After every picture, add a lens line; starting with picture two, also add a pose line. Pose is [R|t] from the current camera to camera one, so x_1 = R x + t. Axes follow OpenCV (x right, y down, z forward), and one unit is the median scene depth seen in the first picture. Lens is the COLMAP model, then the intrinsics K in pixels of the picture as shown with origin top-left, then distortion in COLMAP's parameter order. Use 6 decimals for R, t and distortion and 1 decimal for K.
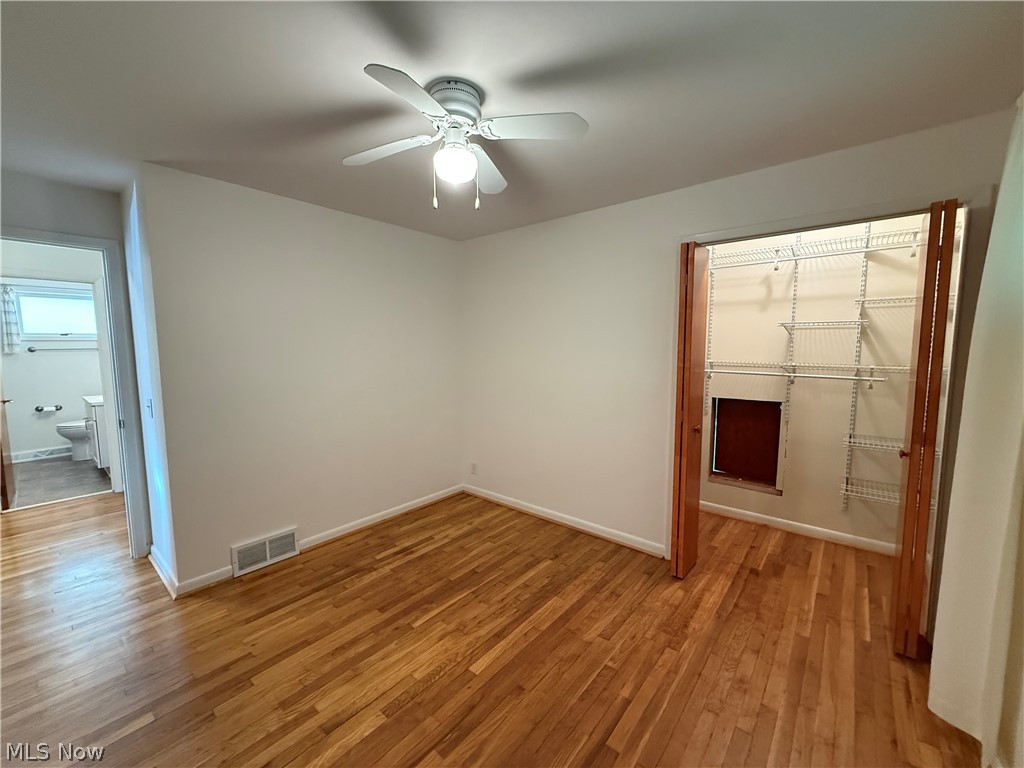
lens RADIAL K [[409.9, 0, 508.4], [0, 409.9, 386.3], [0, 0, 1]] dist [0.000226, -0.000036]
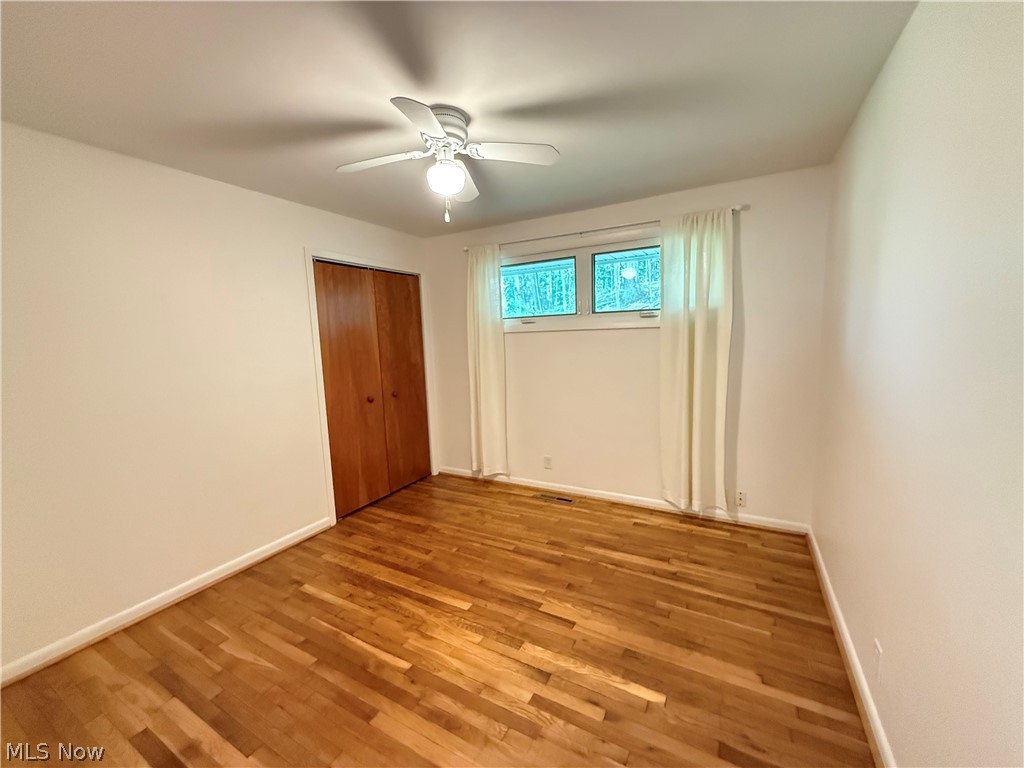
lens RADIAL K [[408.4, 0, 510.9], [0, 408.4, 385.1], [0, 0, 1]] dist [0.000797, -0.000022]
pose [[-0.196839, -0.107761, 0.974496, -1.033671], [0.134242, 0.981618, 0.135664, -0.076995], [-0.971202, 0.157522, -0.178755, 0.850749]]
